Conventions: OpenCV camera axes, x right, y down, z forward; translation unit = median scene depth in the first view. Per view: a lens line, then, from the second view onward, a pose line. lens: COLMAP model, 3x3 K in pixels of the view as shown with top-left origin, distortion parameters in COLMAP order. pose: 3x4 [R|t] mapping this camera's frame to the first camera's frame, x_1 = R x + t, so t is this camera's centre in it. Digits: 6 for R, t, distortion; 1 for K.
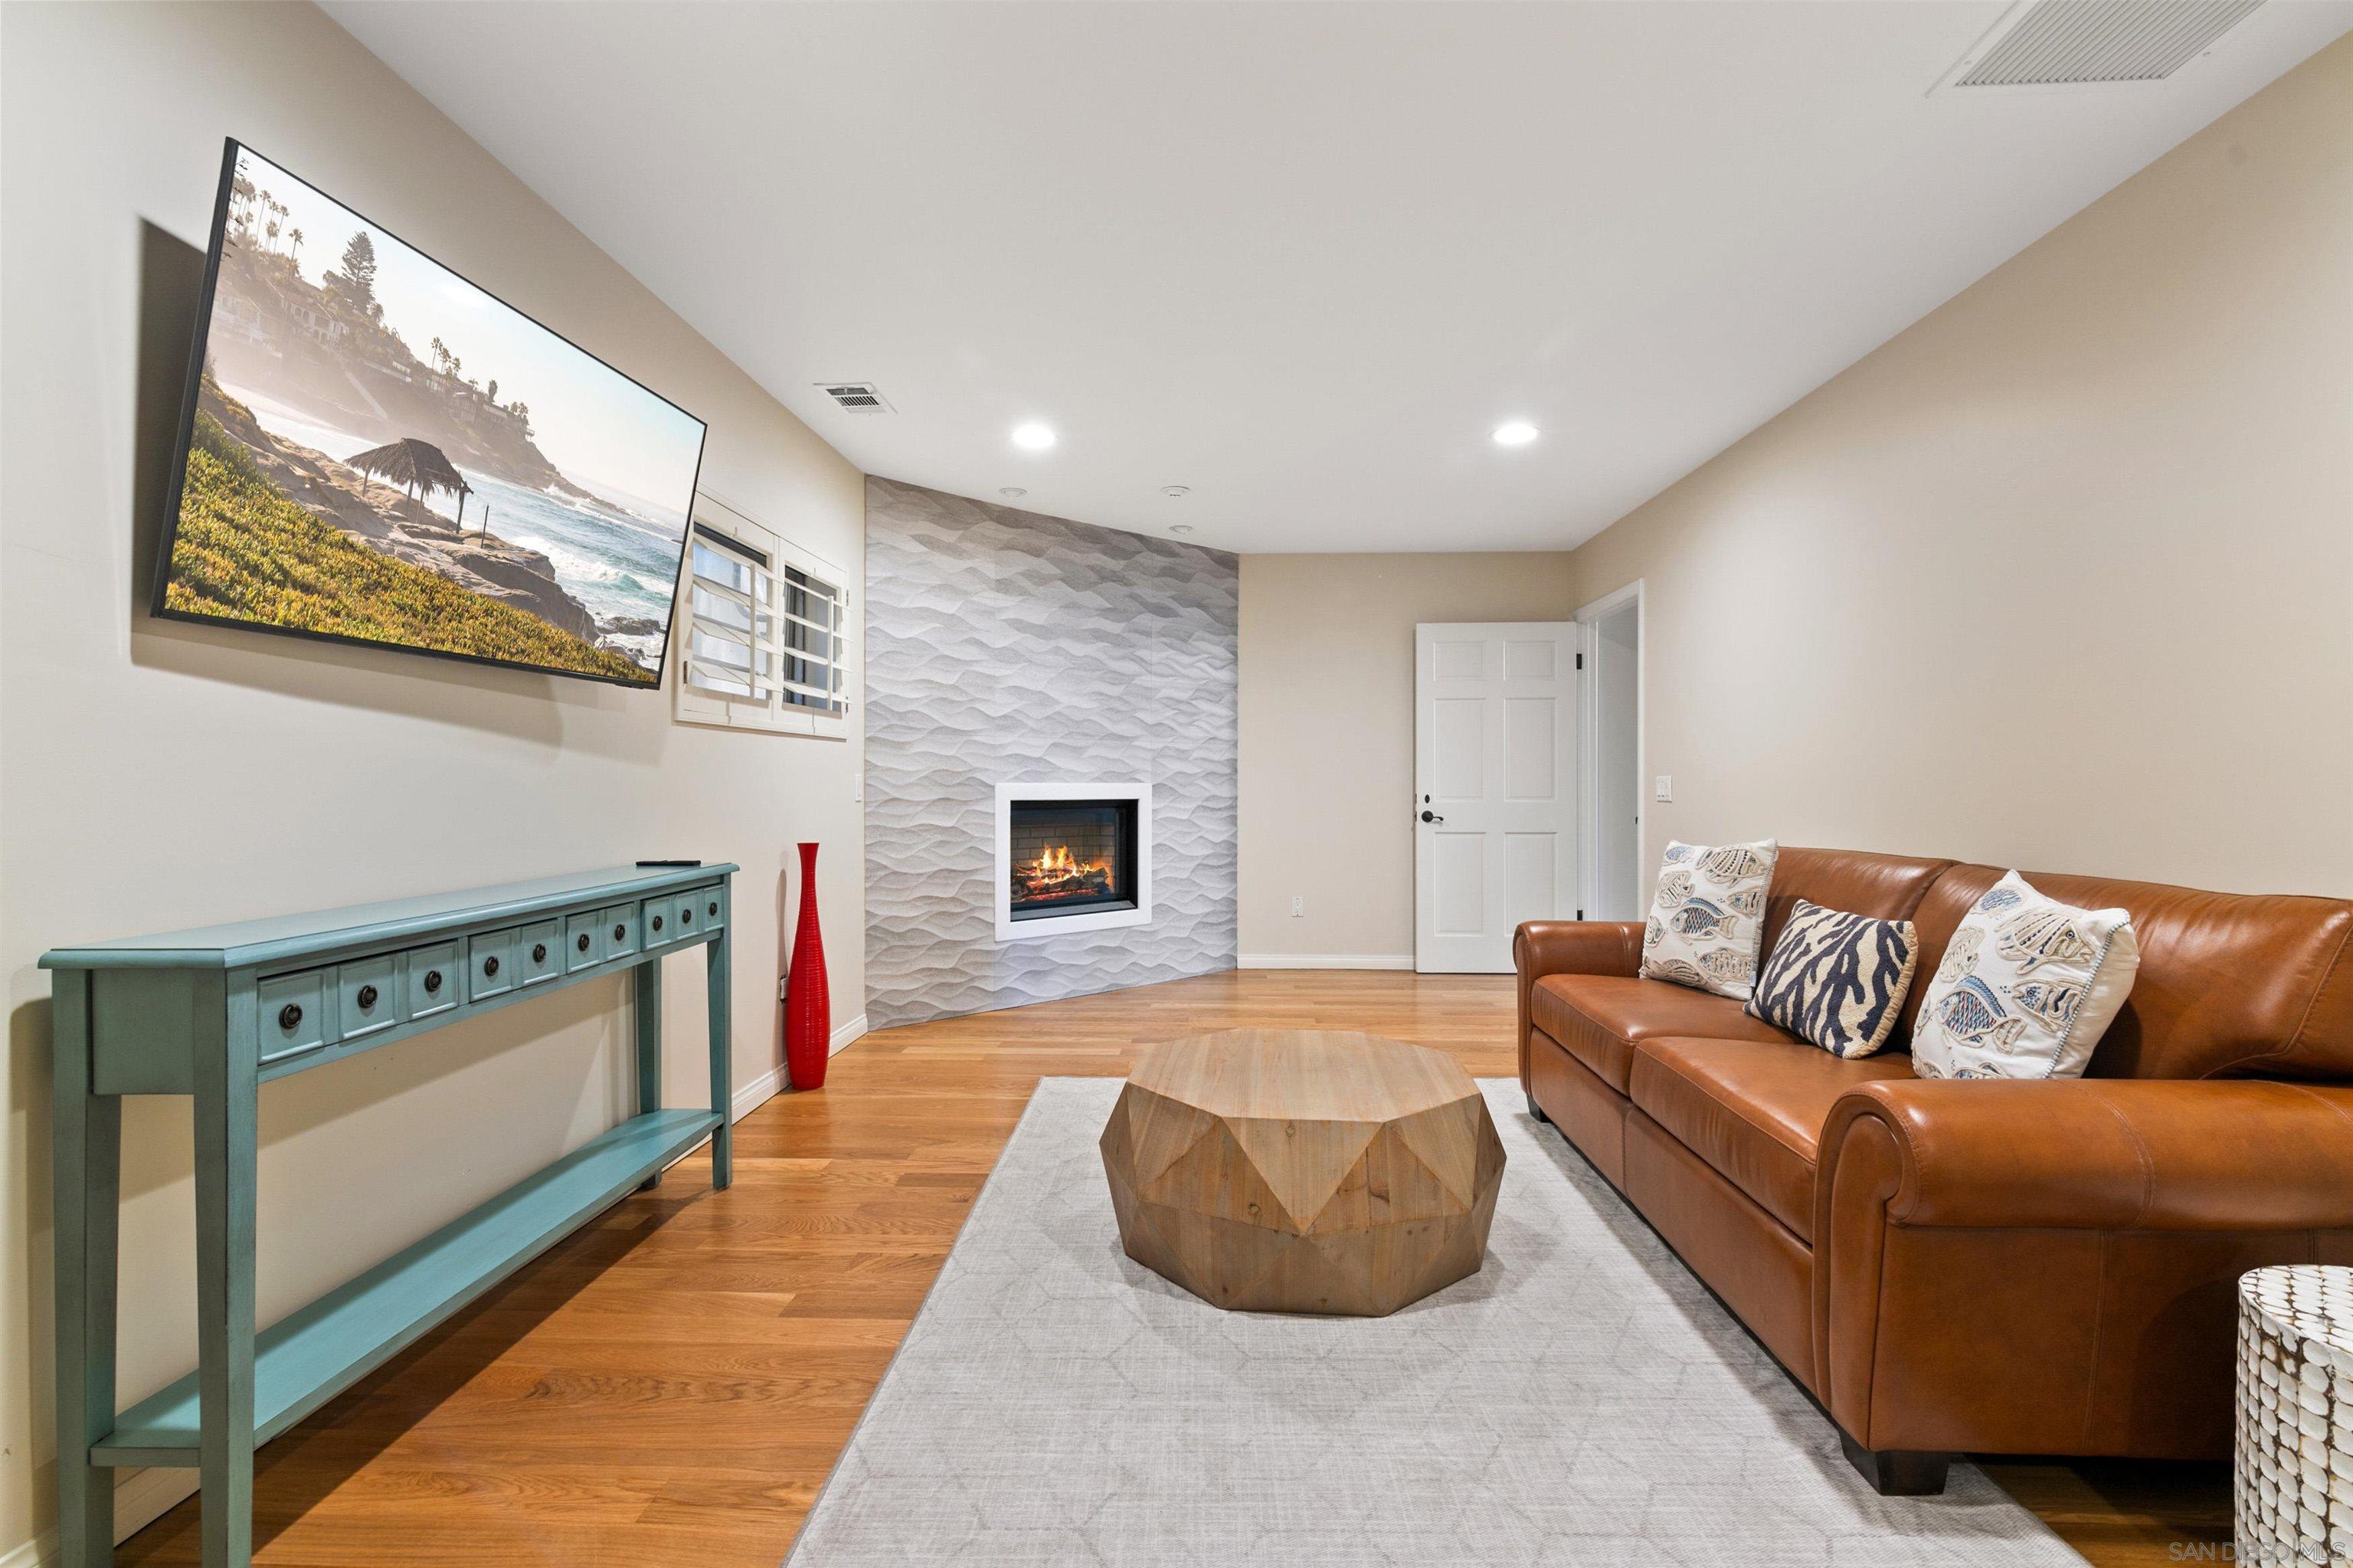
lens RADIAL K [[1057.8, 0, 1169.6], [0, 1057.8, 793.8], [0, 0, 1]] dist [0.001200, -0.002480]
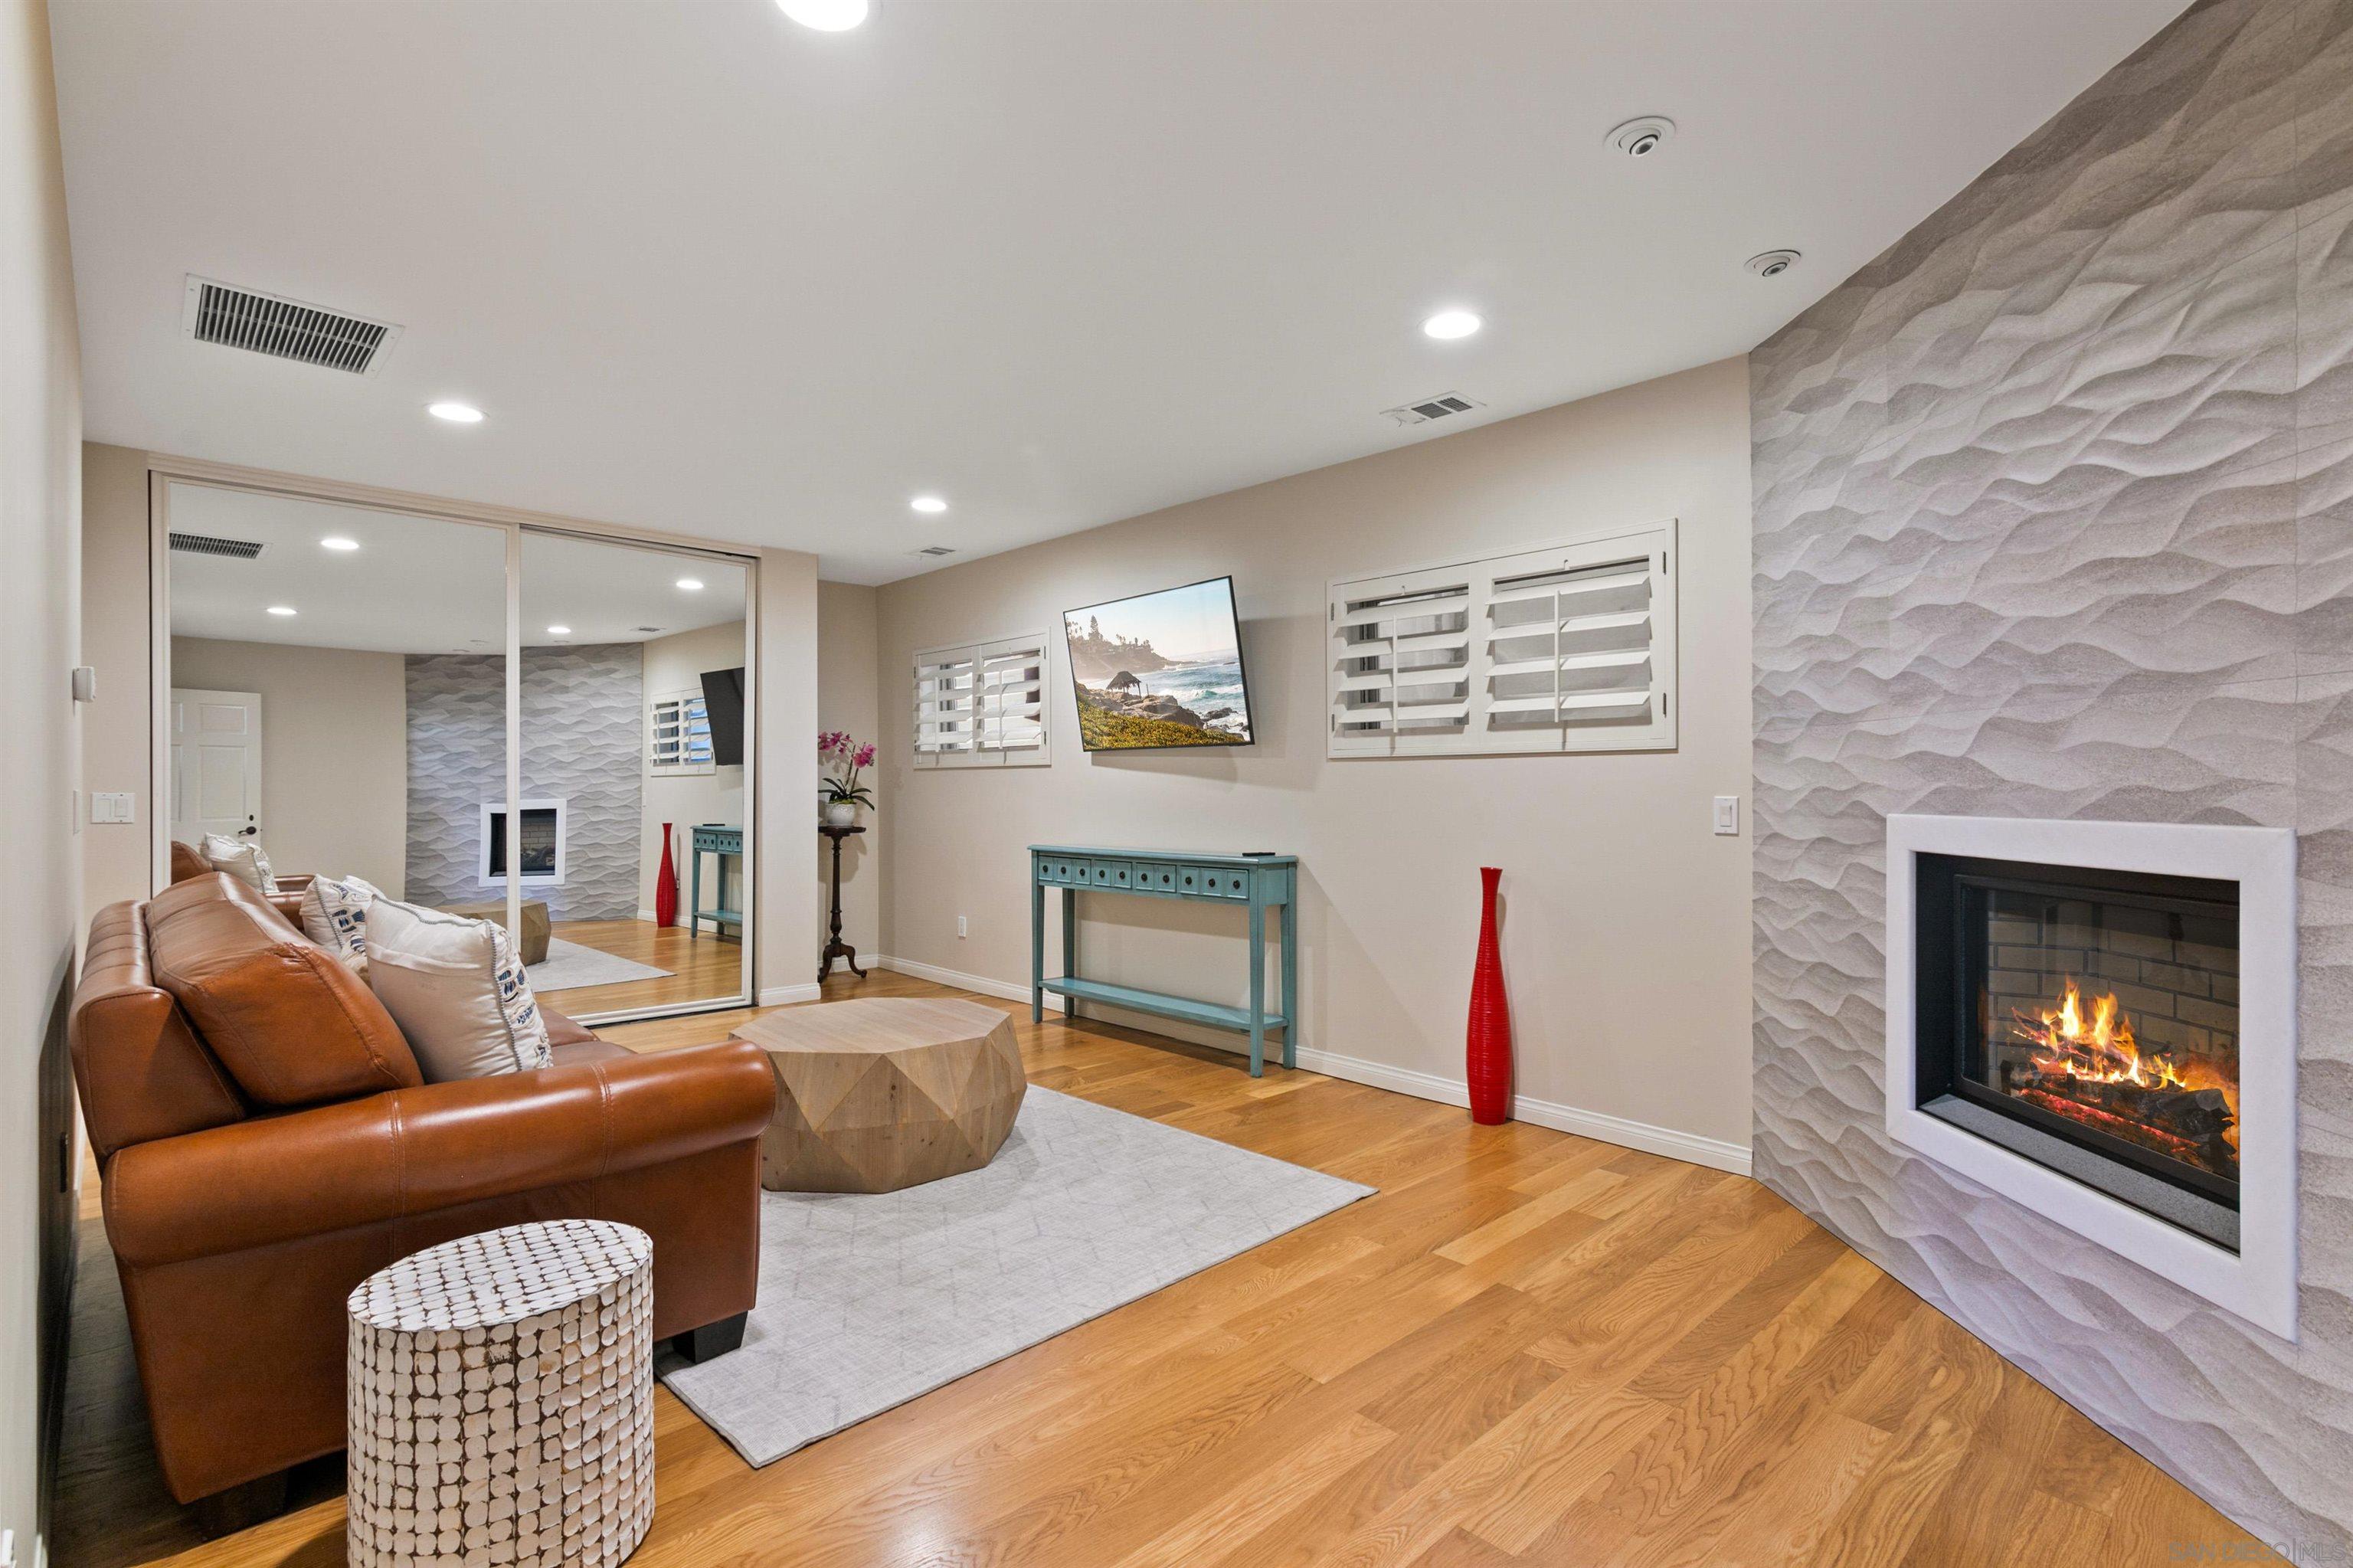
lens RADIAL K [[1057.8, 0, 1159.9], [0, 1057.8, 782.1], [0, 0, 1]] dist [0.001200, -0.002480]
pose [[-0.690420, -0.003010, -0.723402, 0.422433], [-0.006350, 0.999978, 0.001899, -0.023725], [0.723381, 0.005905, -0.690424, 1.087396]]
